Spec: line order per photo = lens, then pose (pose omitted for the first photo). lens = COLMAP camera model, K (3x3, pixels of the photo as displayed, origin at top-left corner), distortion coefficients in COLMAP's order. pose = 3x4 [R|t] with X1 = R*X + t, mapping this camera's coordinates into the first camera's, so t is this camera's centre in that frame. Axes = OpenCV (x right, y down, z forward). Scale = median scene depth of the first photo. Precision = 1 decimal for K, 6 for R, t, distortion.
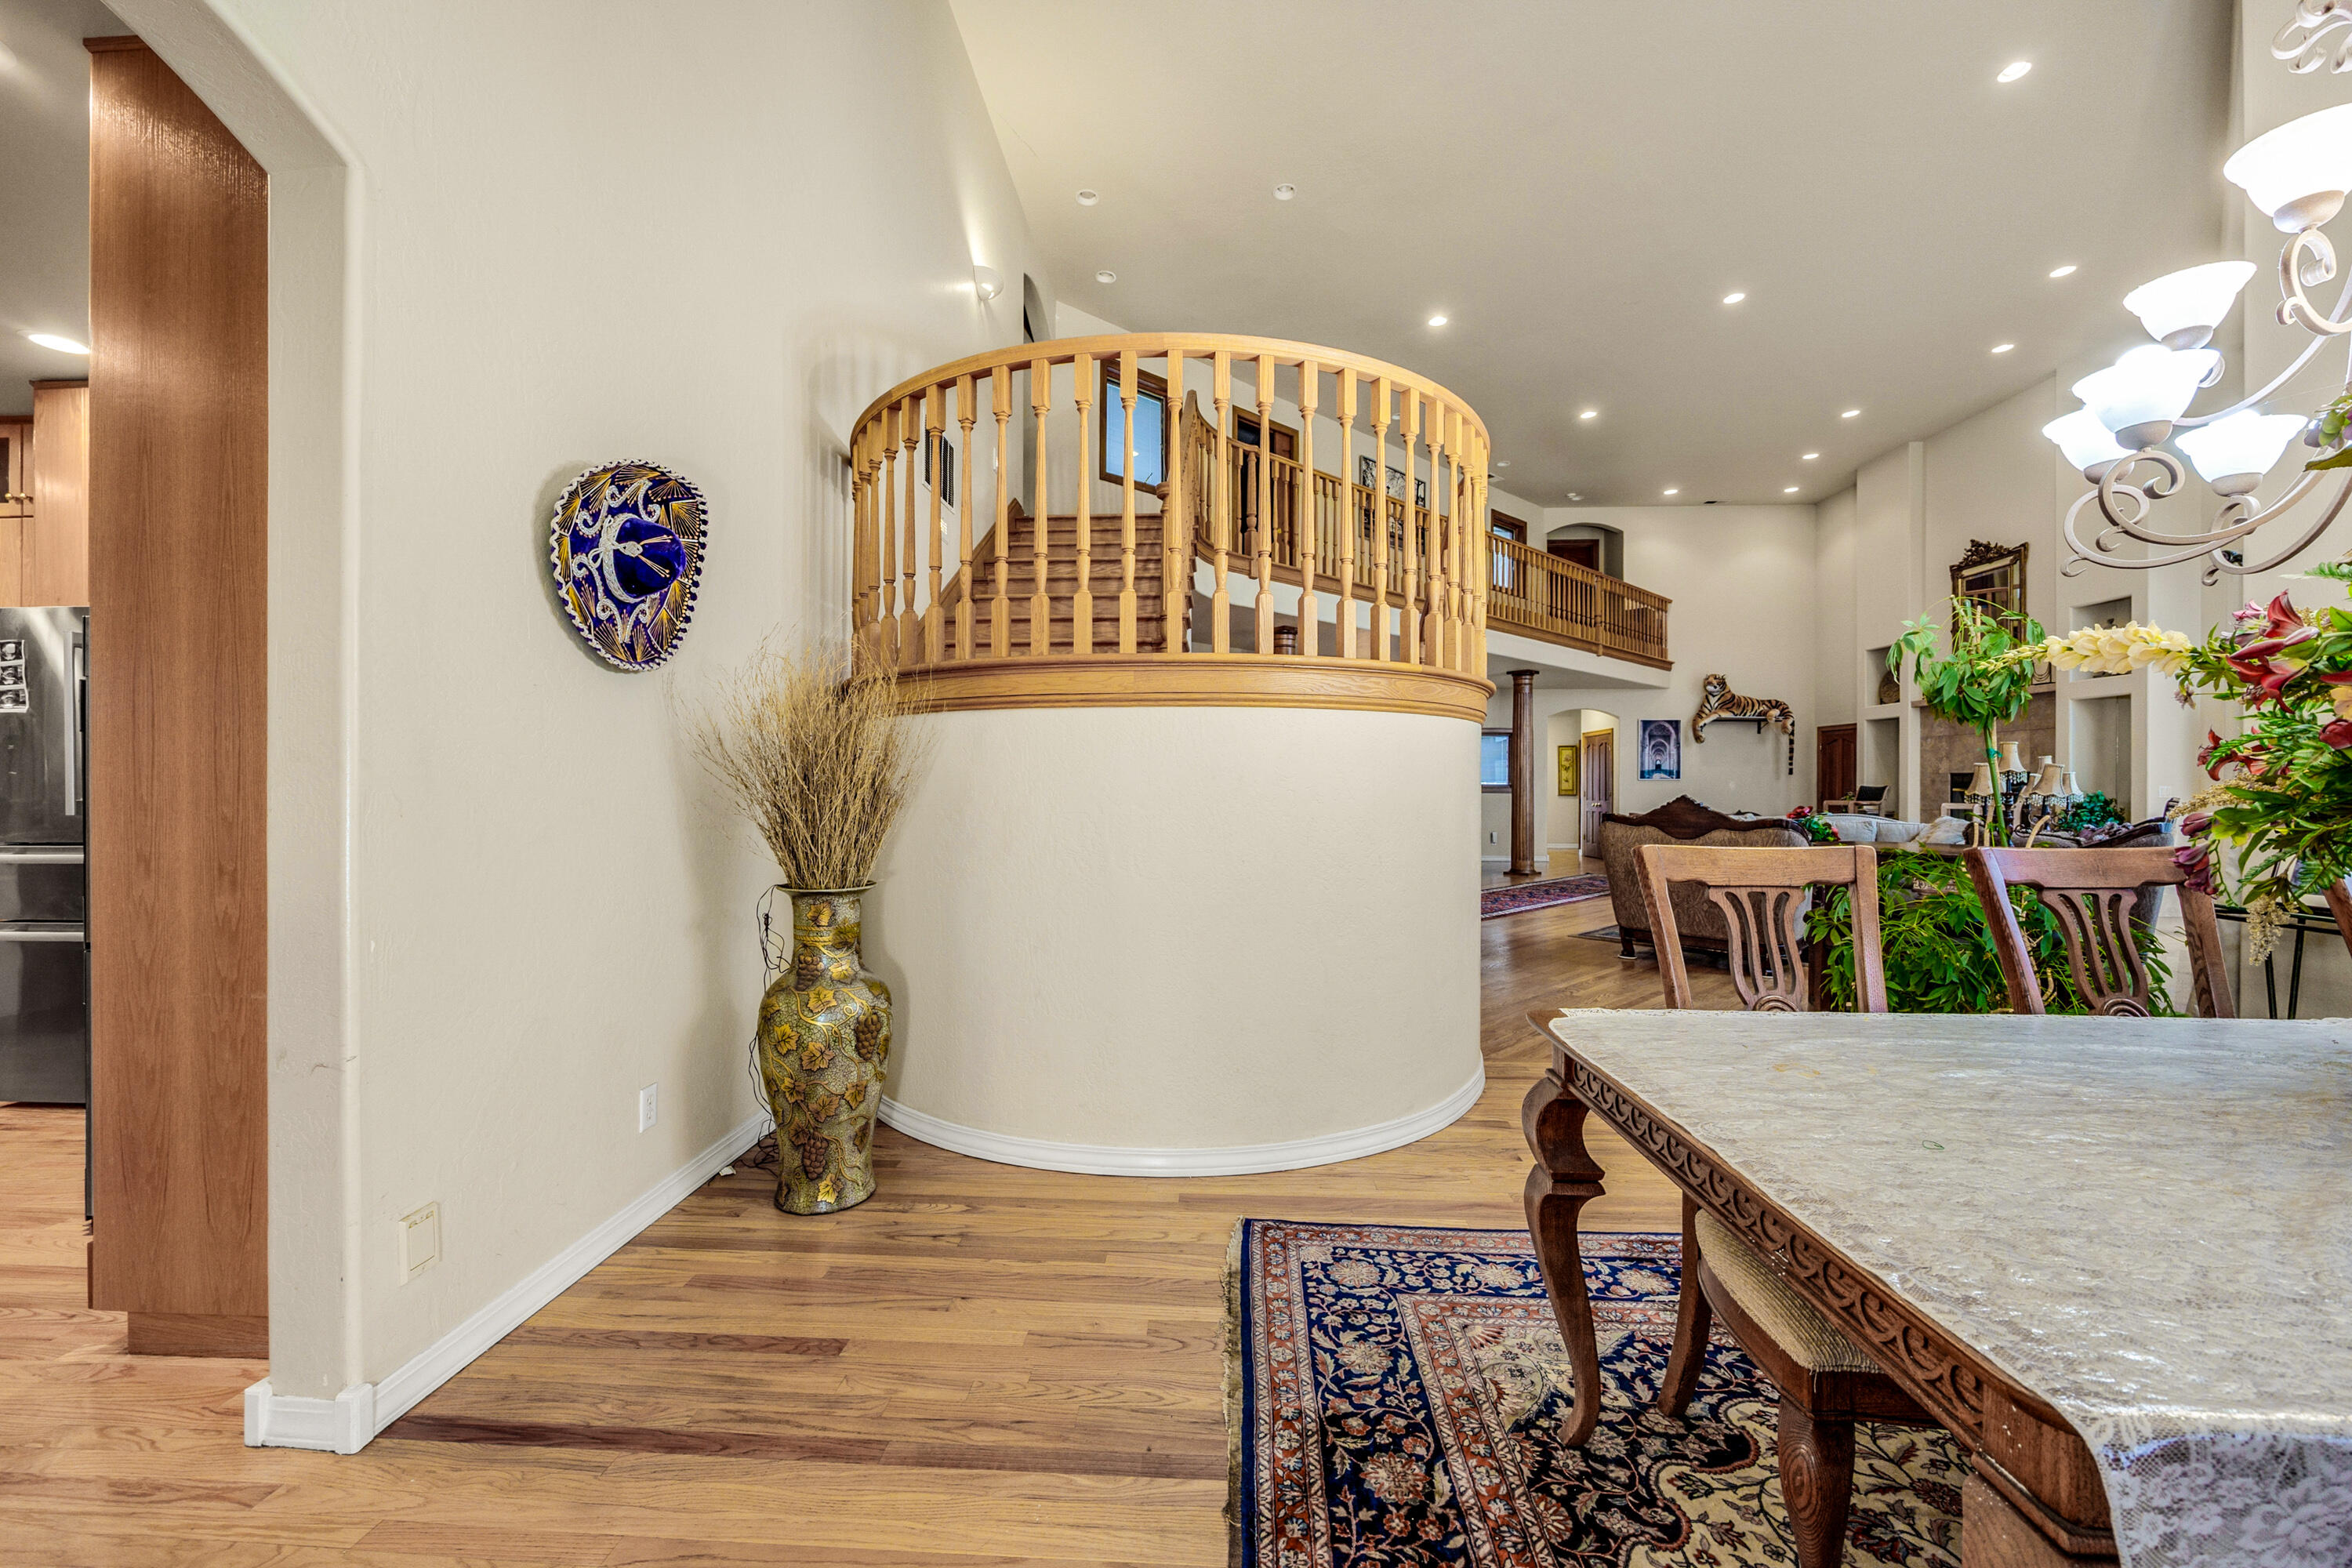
lens RADIAL K [[900.2, 0, 1170.5], [0, 900.2, 785.3], [0, 0, 1]] dist [-0.003241, -0.000120]
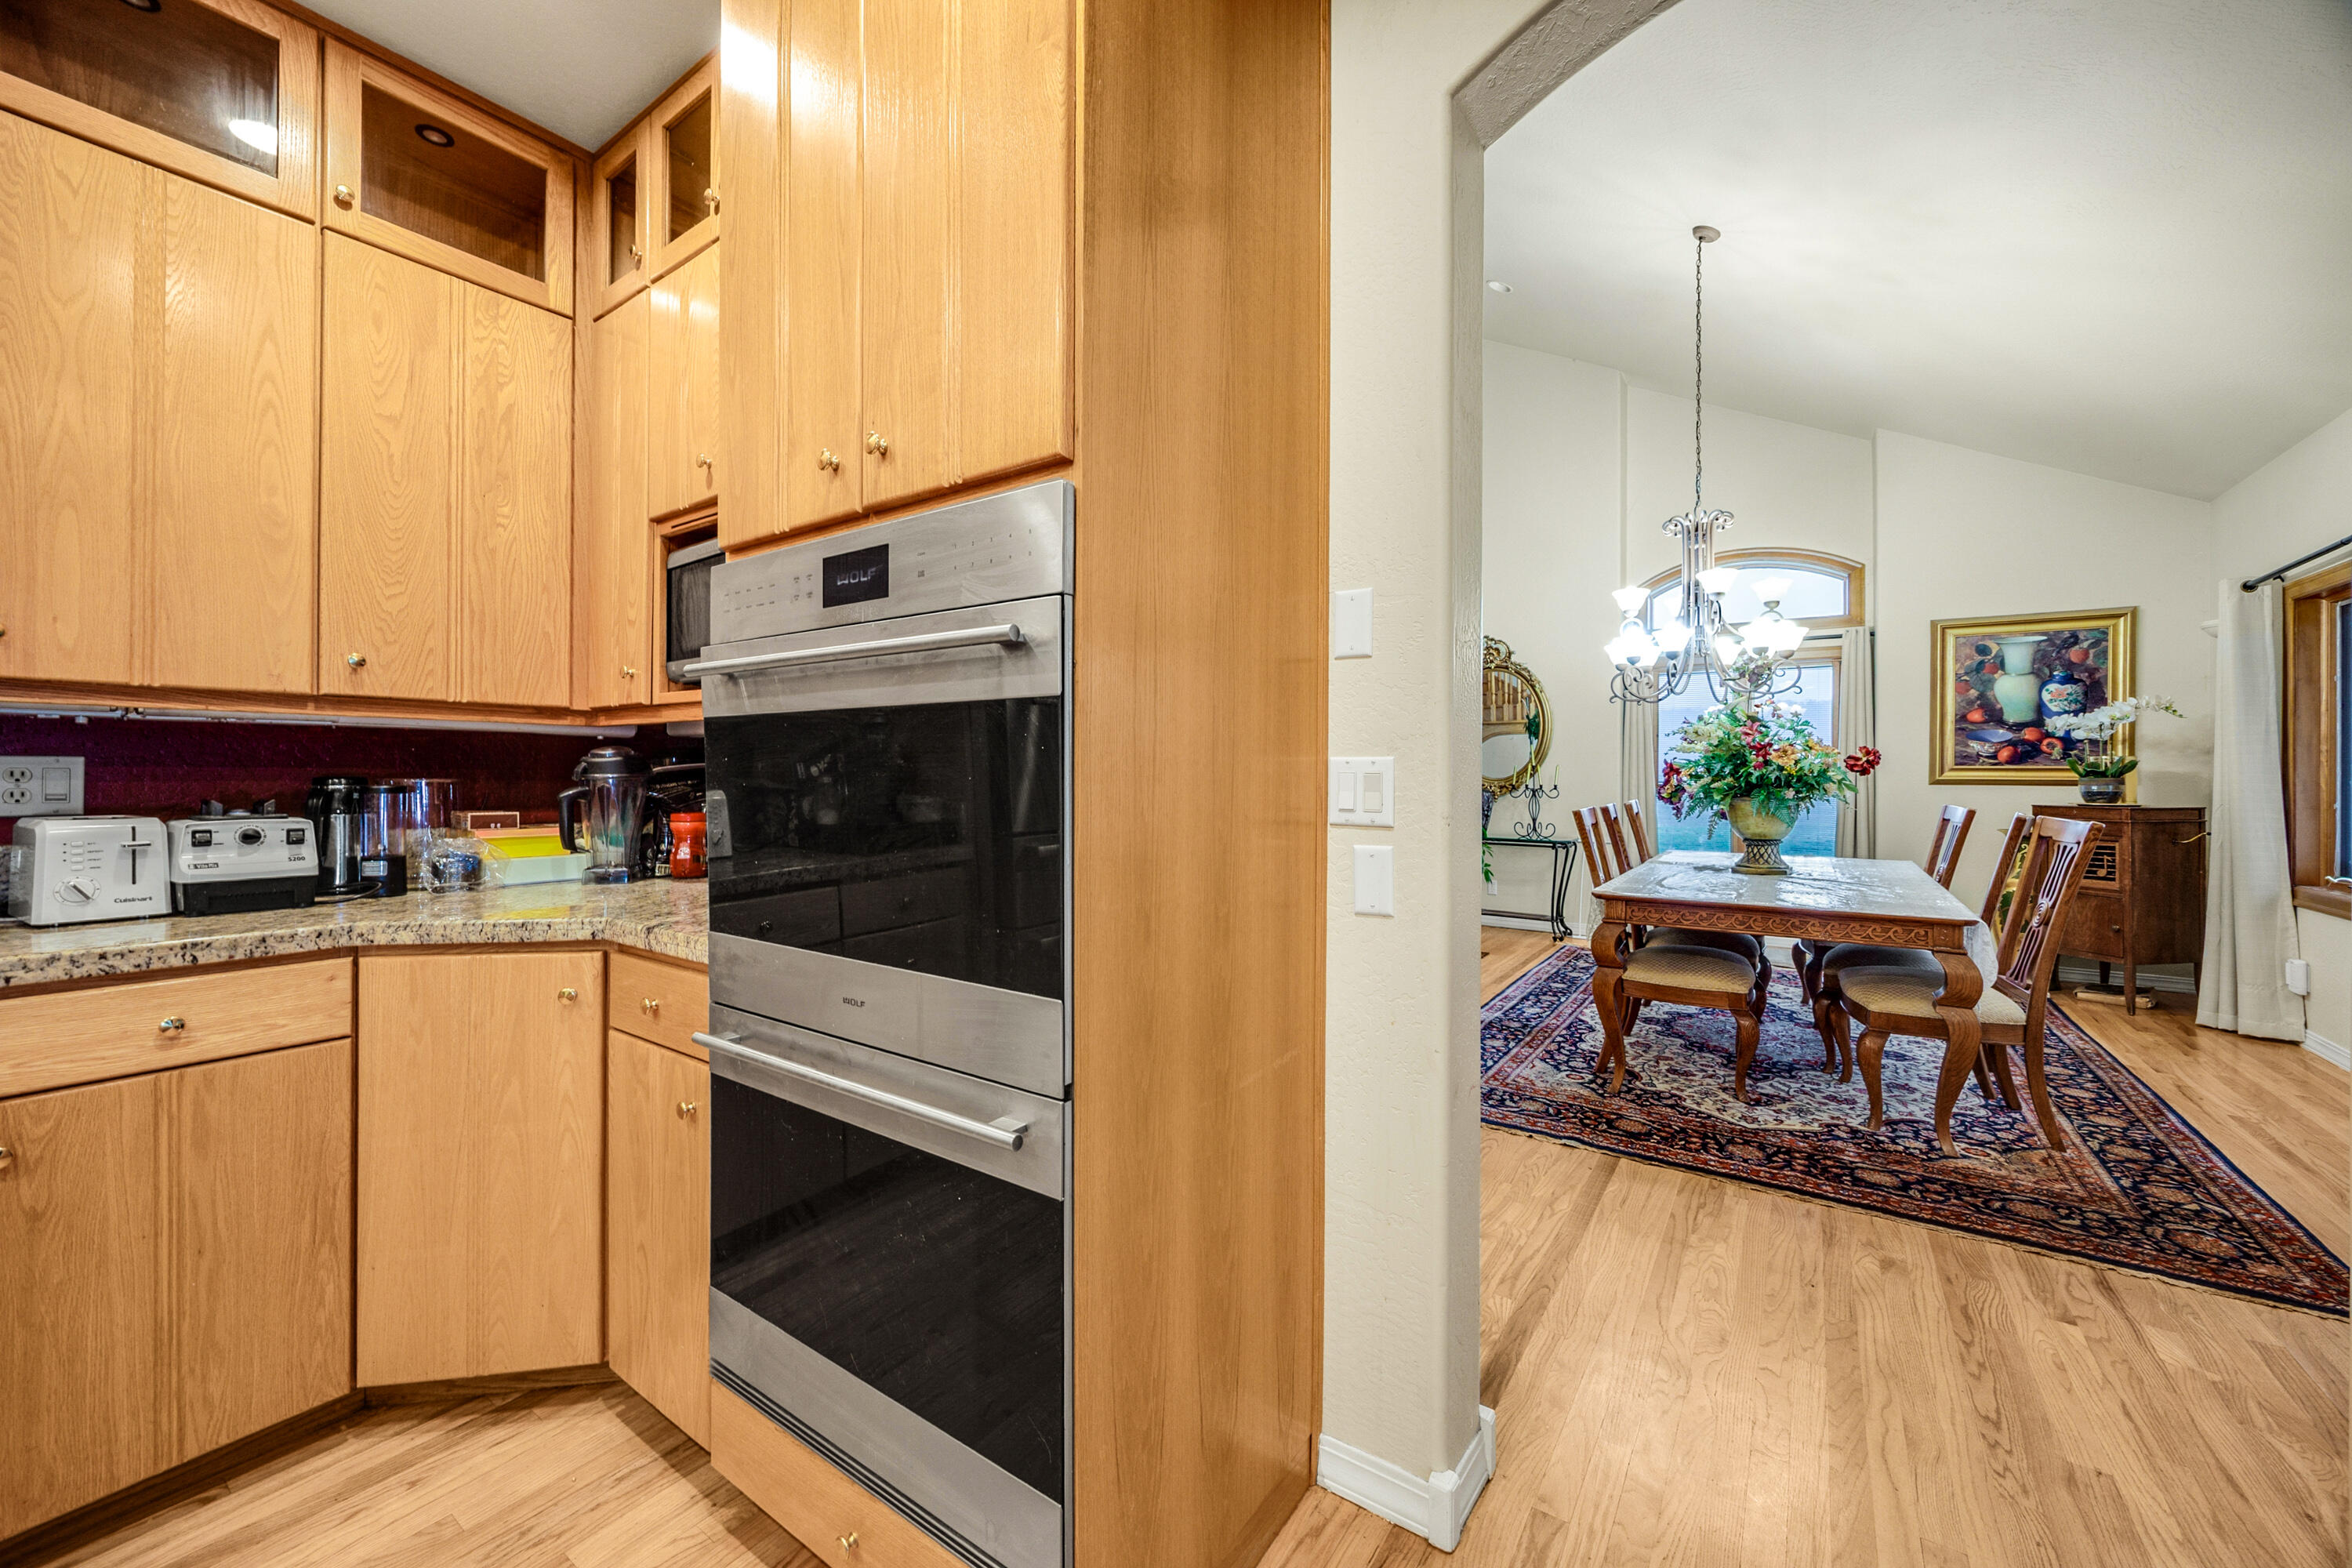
lens RADIAL K [[900.2, 0, 1179.3], [0, 900.2, 770.6], [0, 0, 1]] dist [-0.003241, -0.000120]
pose [[0.529936, 0.002536, 0.848034, -1.674937], [-0.004970, 0.999988, 0.000116, -0.015578], [-0.848023, -0.004276, 0.529942, 0.668525]]
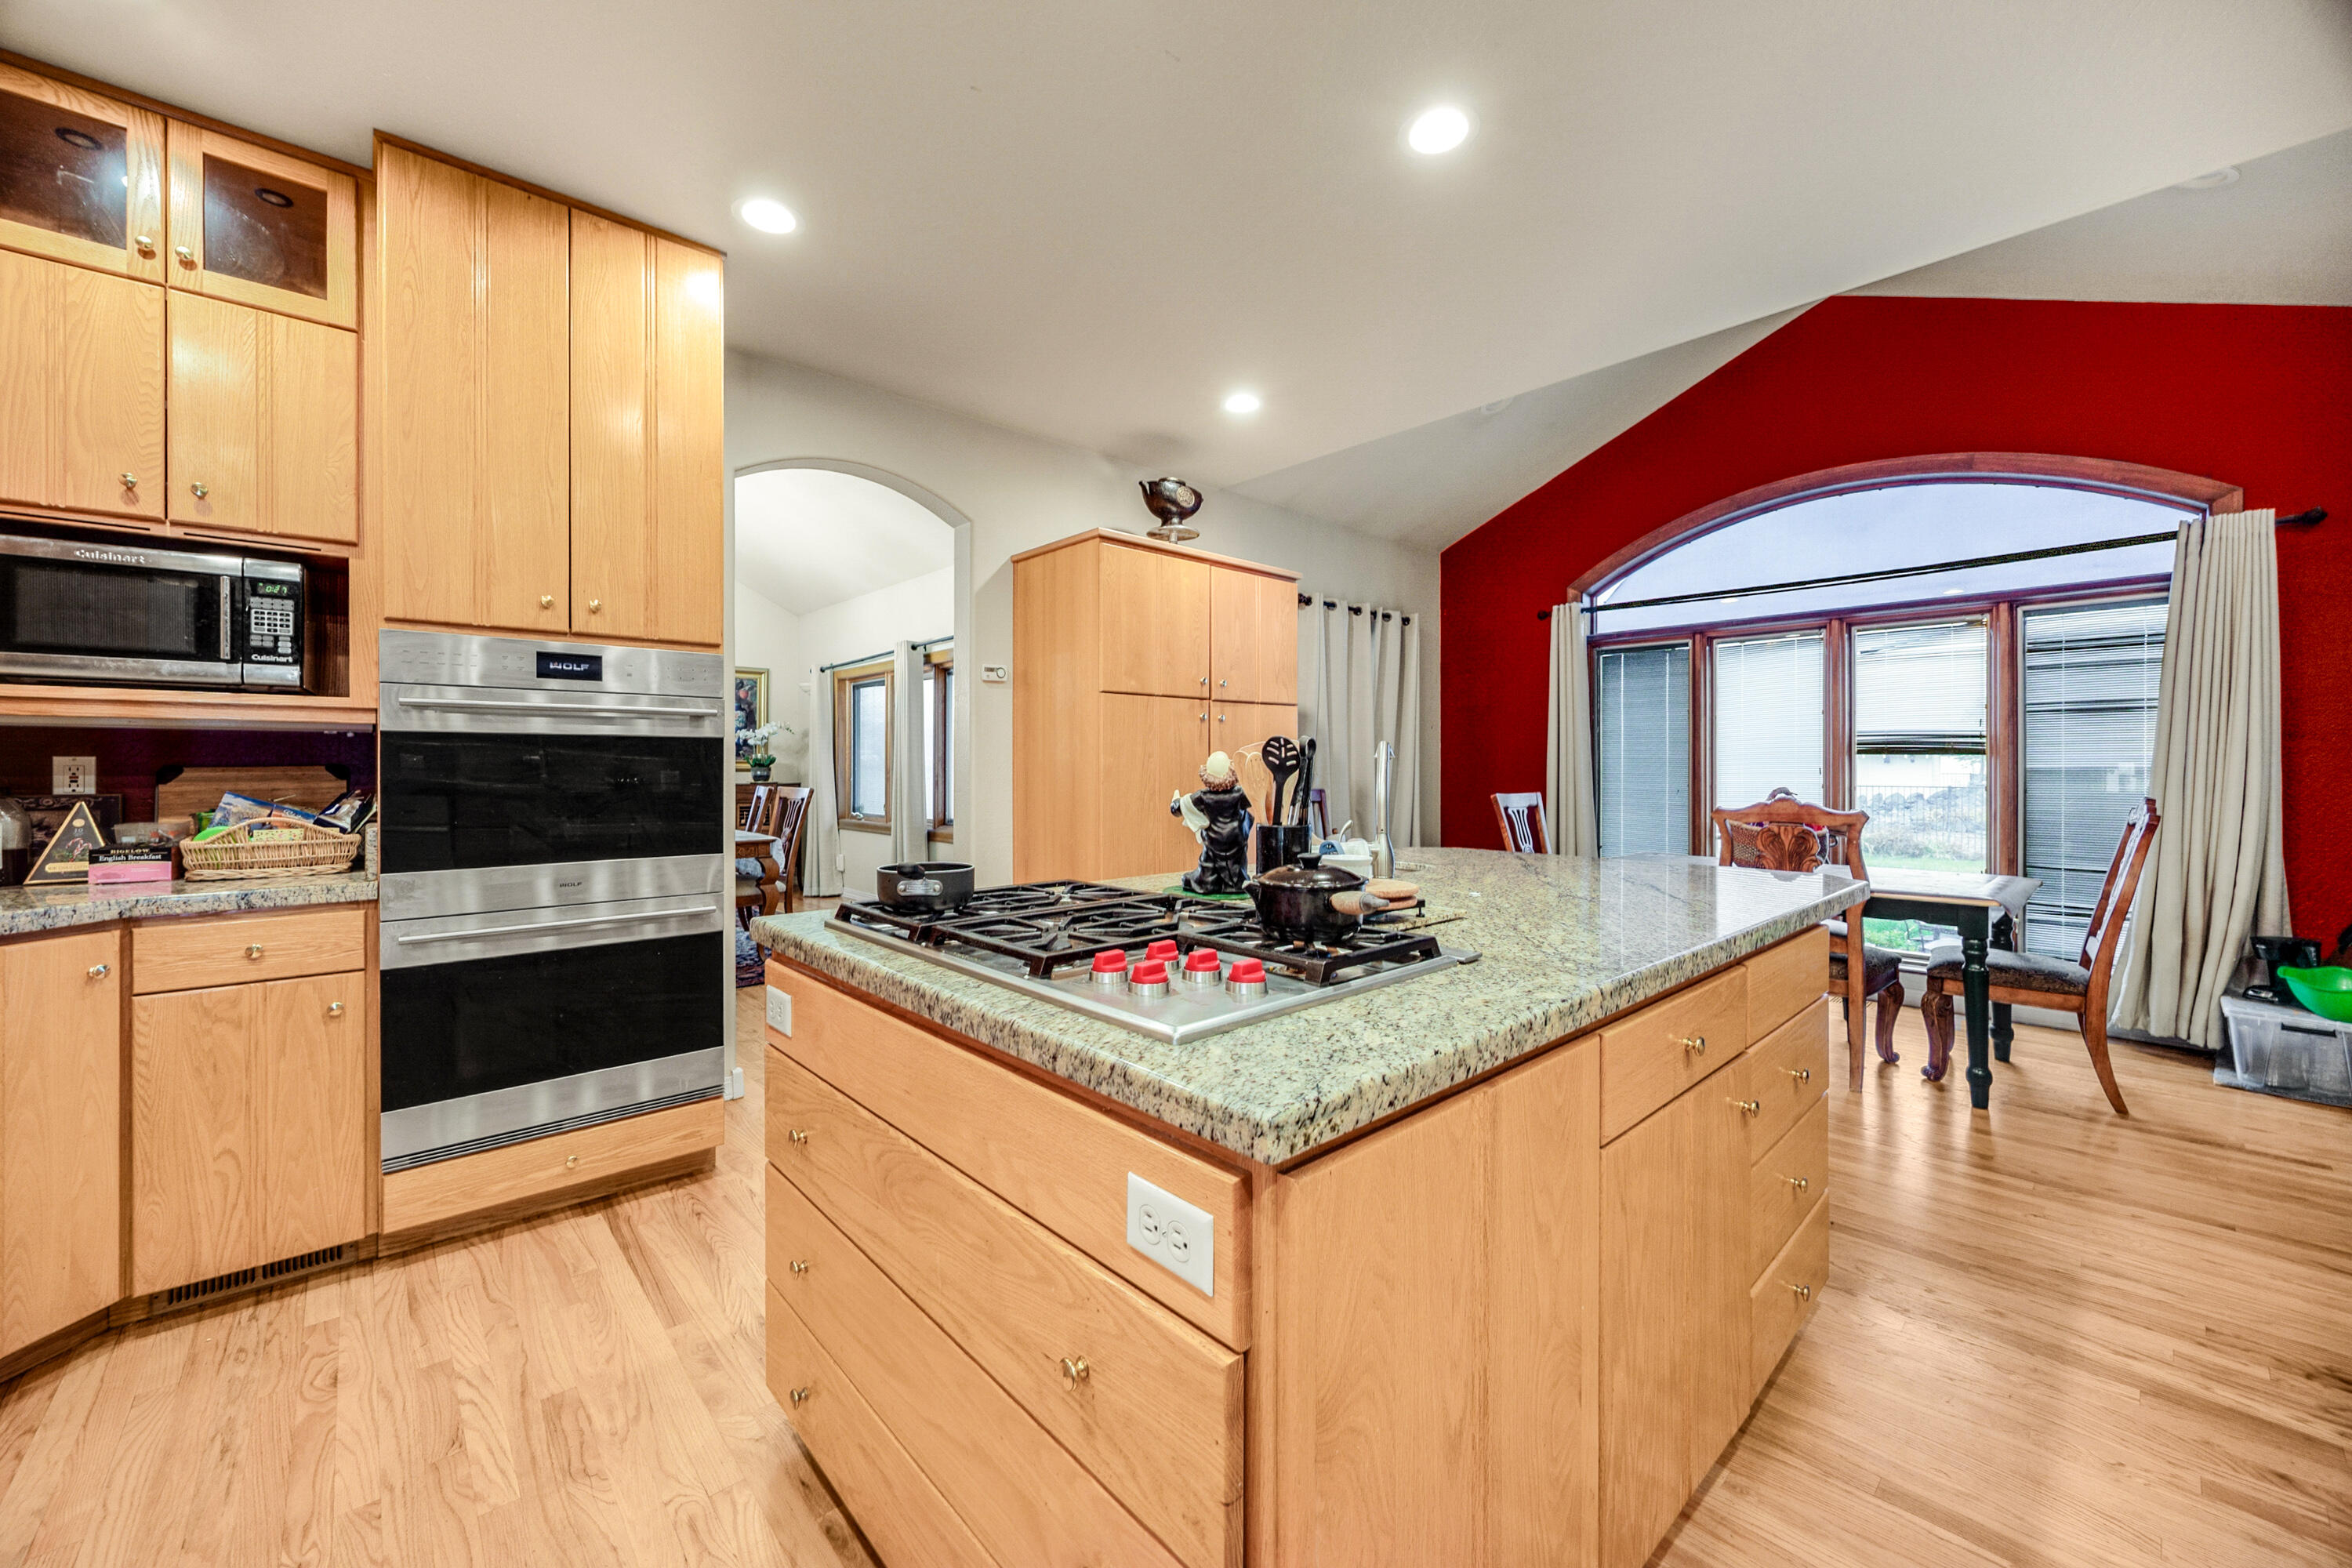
lens RADIAL K [[900.2, 0, 1176.2], [0, 900.2, 770.2], [0, 0, 1]] dist [-0.003241, -0.000120]
pose [[-0.708538, -0.005355, 0.705653, -2.784924], [-0.003737, 0.999986, 0.003835, -0.017139], [-0.705663, 0.000080, -0.708547, 1.536888]]
